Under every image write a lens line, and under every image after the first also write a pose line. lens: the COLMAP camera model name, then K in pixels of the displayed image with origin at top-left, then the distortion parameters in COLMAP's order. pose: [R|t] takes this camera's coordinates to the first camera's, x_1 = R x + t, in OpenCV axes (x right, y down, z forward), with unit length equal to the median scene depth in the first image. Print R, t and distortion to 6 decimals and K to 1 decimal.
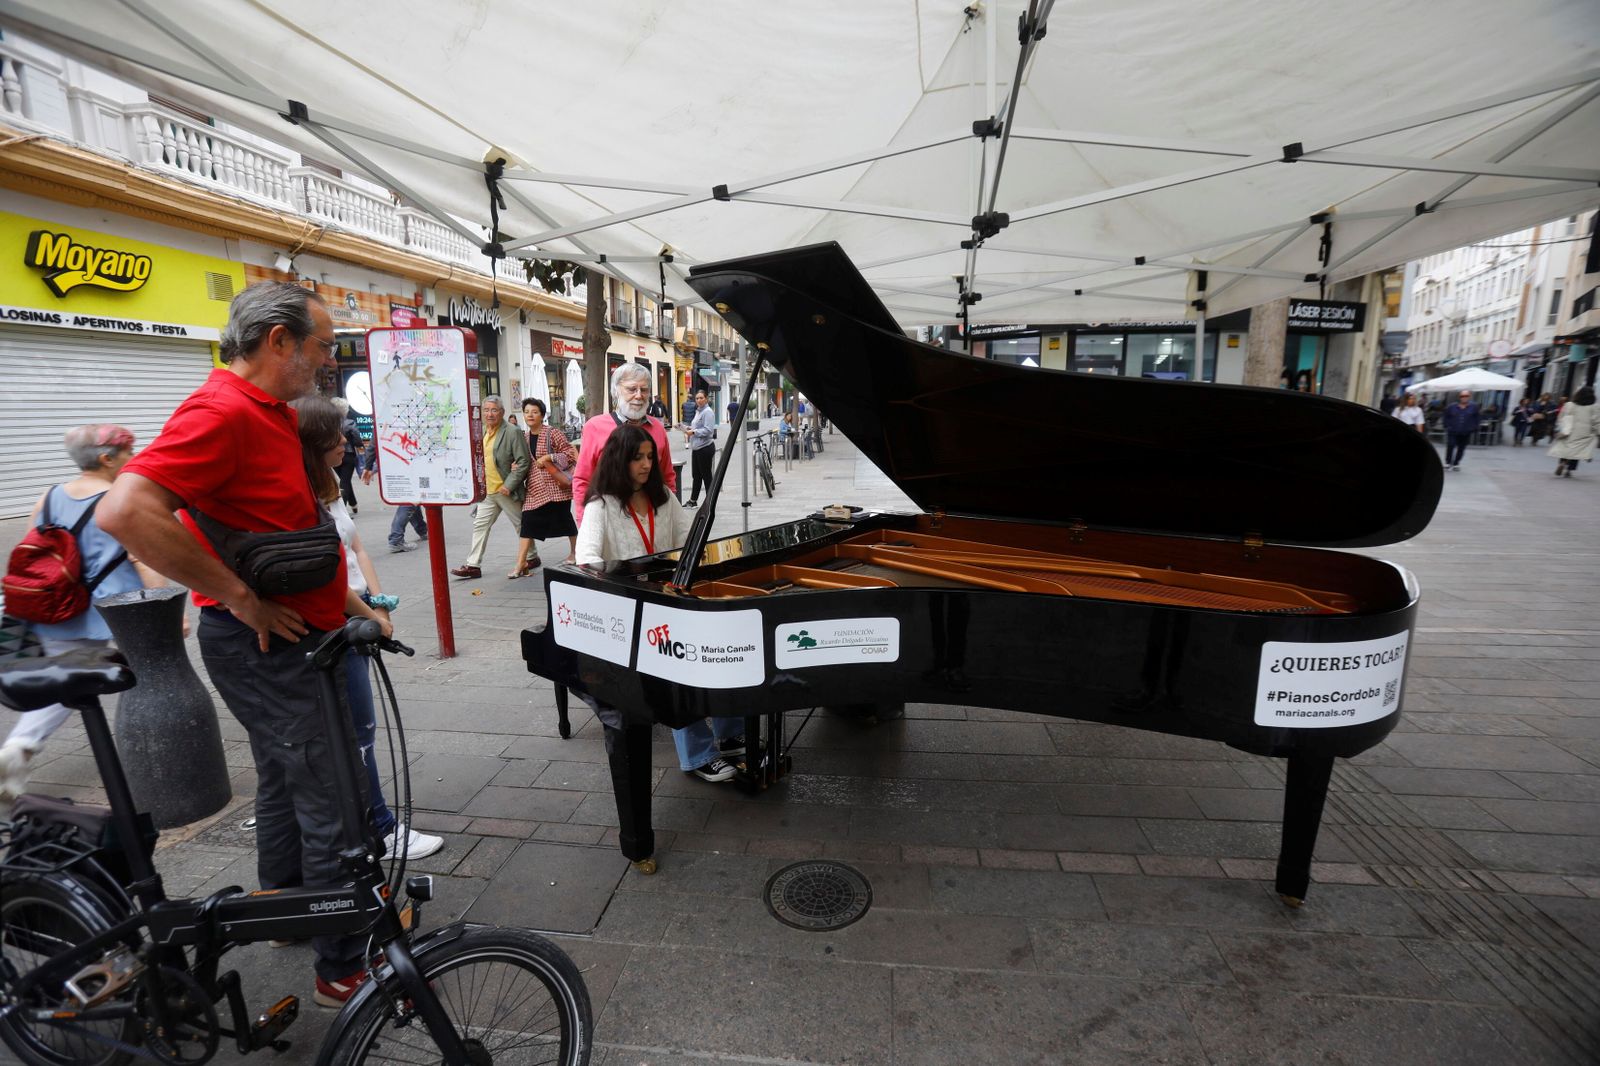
lens RADIAL K [[727.9, 0, 790.5], [0, 727.9, 535.7], [0, 0, 1]] dist [-0.062320, 0.023064]
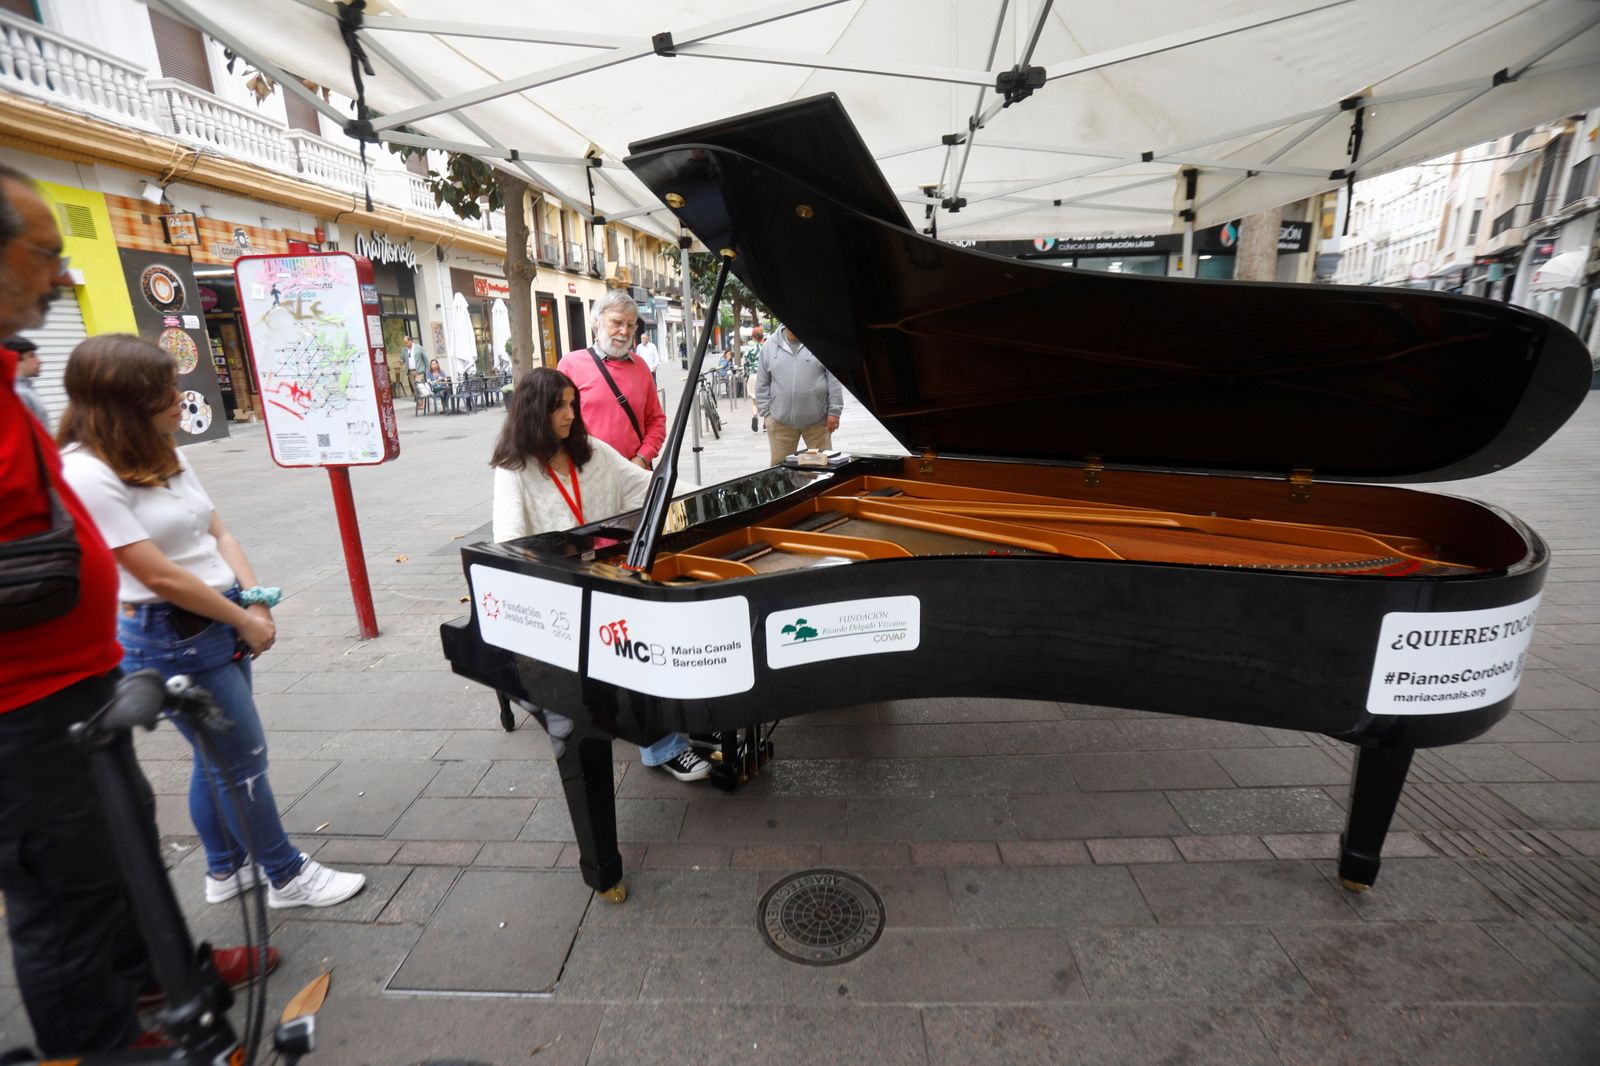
lens RADIAL K [[727.9, 0, 790.2], [0, 727.9, 538.0], [0, 0, 1]] dist [-0.062320, 0.023064]
pose [[0.996422, -0.044630, 0.071778, -0.032393], [0.038216, 0.995354, 0.088377, -0.017977], [-0.075388, -0.085318, 0.993498, 0.162207]]
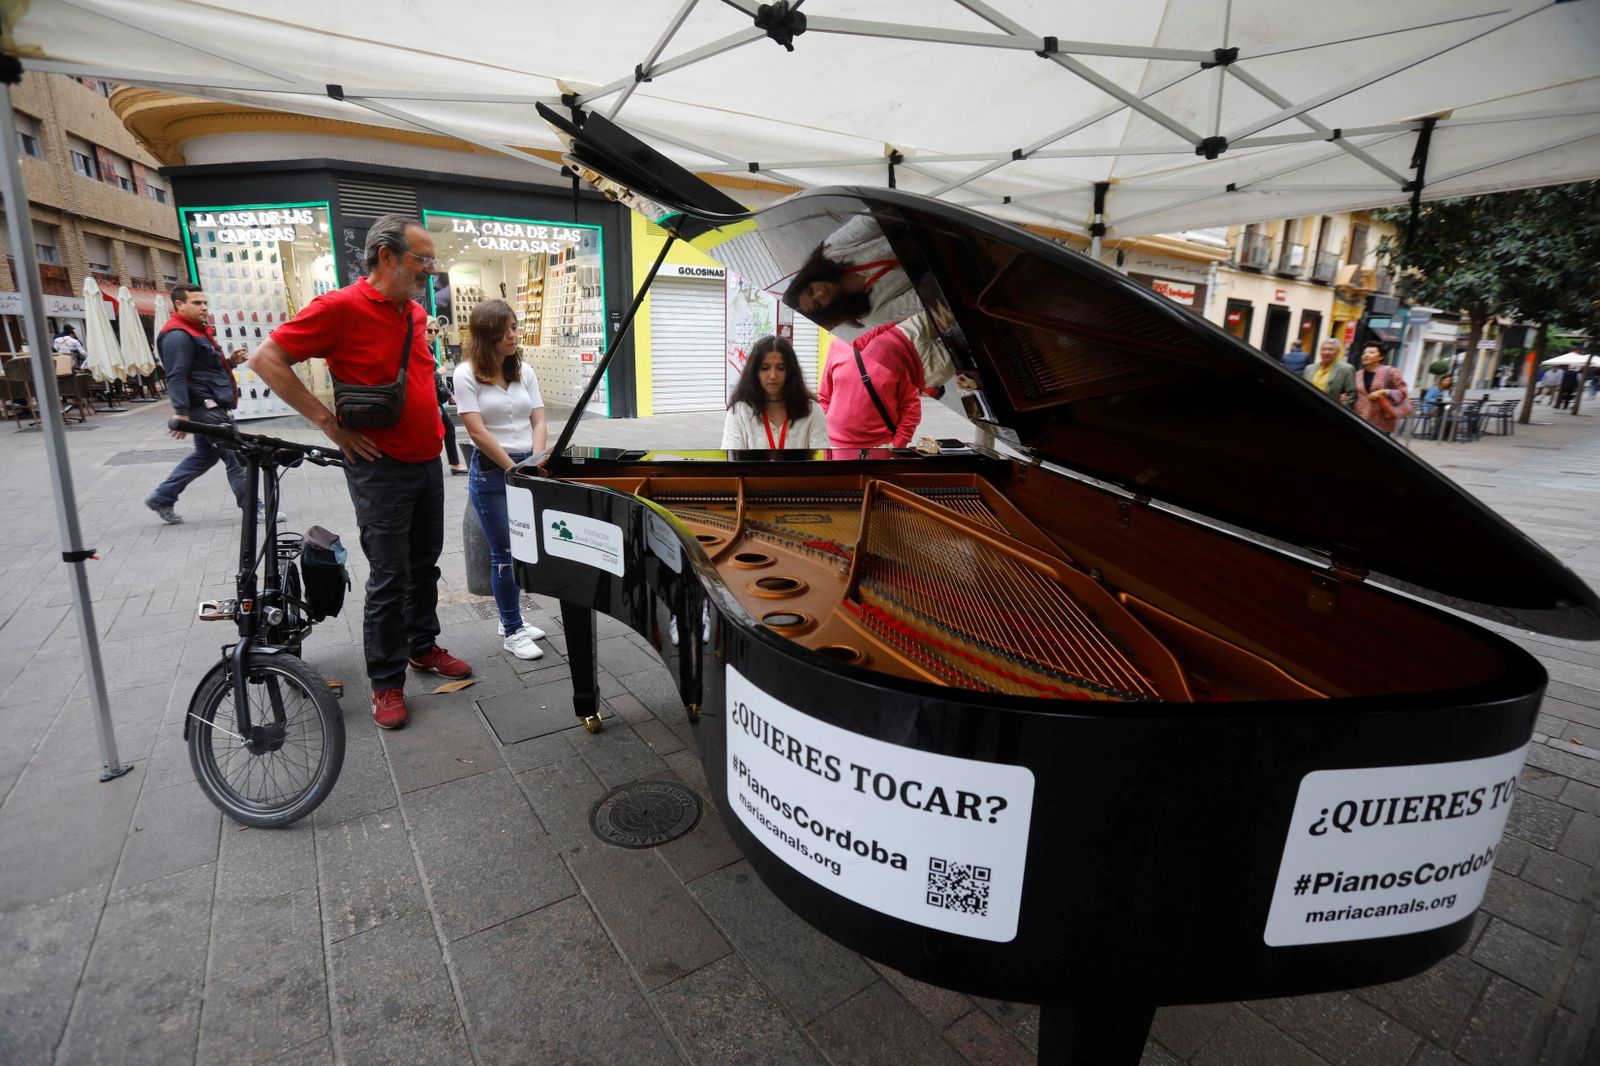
lens RADIAL K [[727.9, 0, 786.7], [0, 727.9, 536.1], [0, 0, 1]] dist [-0.062320, 0.023064]
pose [[0.672952, 0.203753, -0.711070, 0.610467], [-0.156525, 0.978770, 0.132326, -0.019878], [0.722936, 0.022251, 0.690557, 0.350632]]
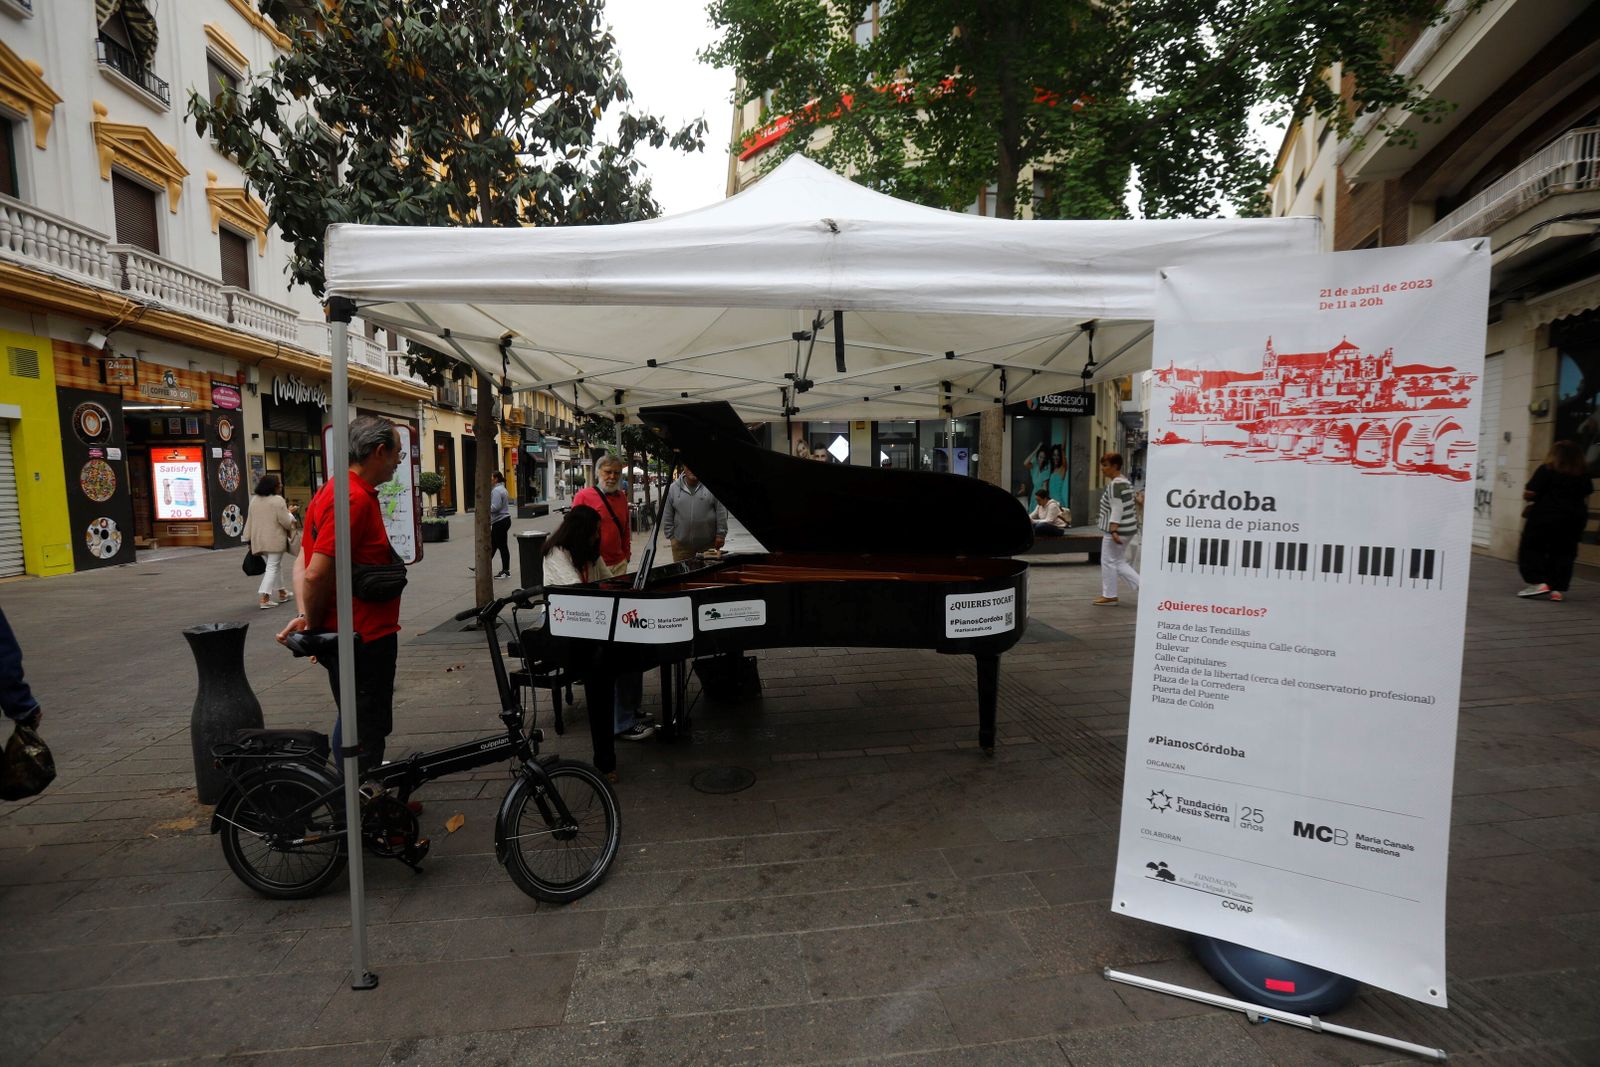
lens RADIAL K [[727.9, 0, 788.9], [0, 727.9, 539.0], [0, 0, 1]] dist [-0.062320, 0.023064]
pose [[0.971995, -0.030224, 0.233051, -0.150635], [0.052185, 0.994695, -0.088650, 0.089842], [-0.229136, 0.098329, 0.968415, -0.555279]]
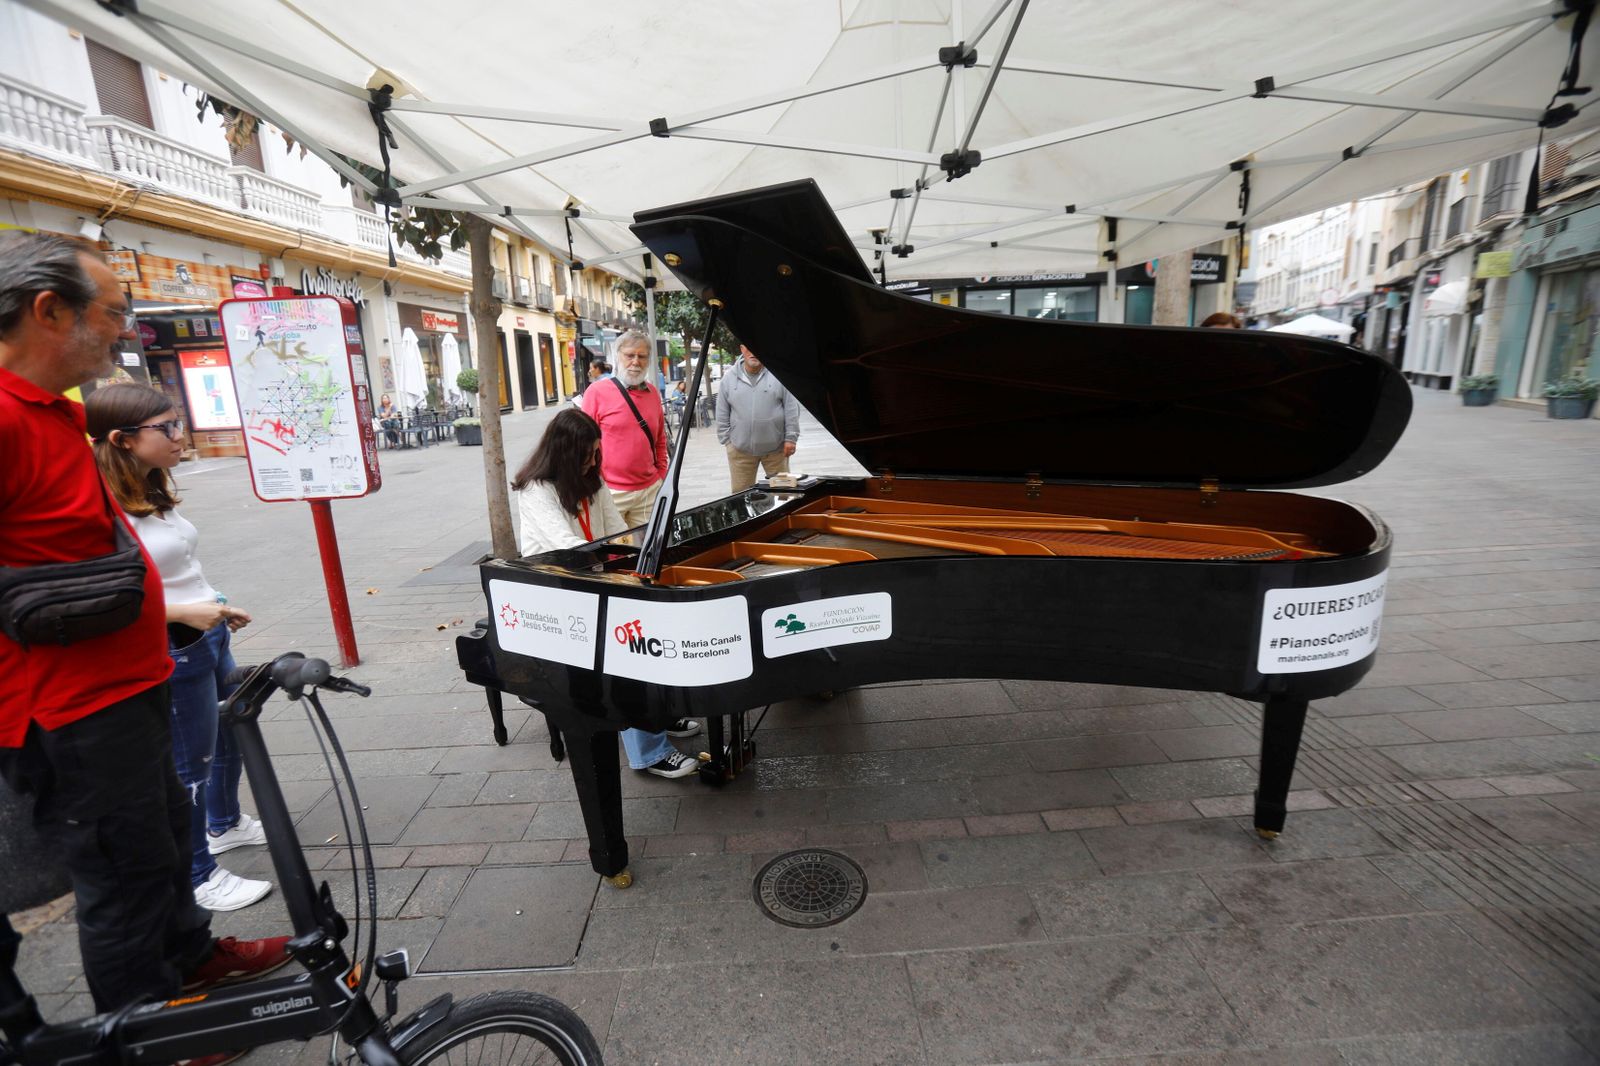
lens RADIAL K [[727.9, 0, 789.3], [0, 727.9, 537.0], [0, 0, 1]] dist [-0.062320, 0.023064]
pose [[0.988161, -0.068044, 0.137507, -0.072848], [0.061421, 0.996764, 0.051847, -0.009607], [-0.140590, -0.042788, 0.989143, 0.070571]]
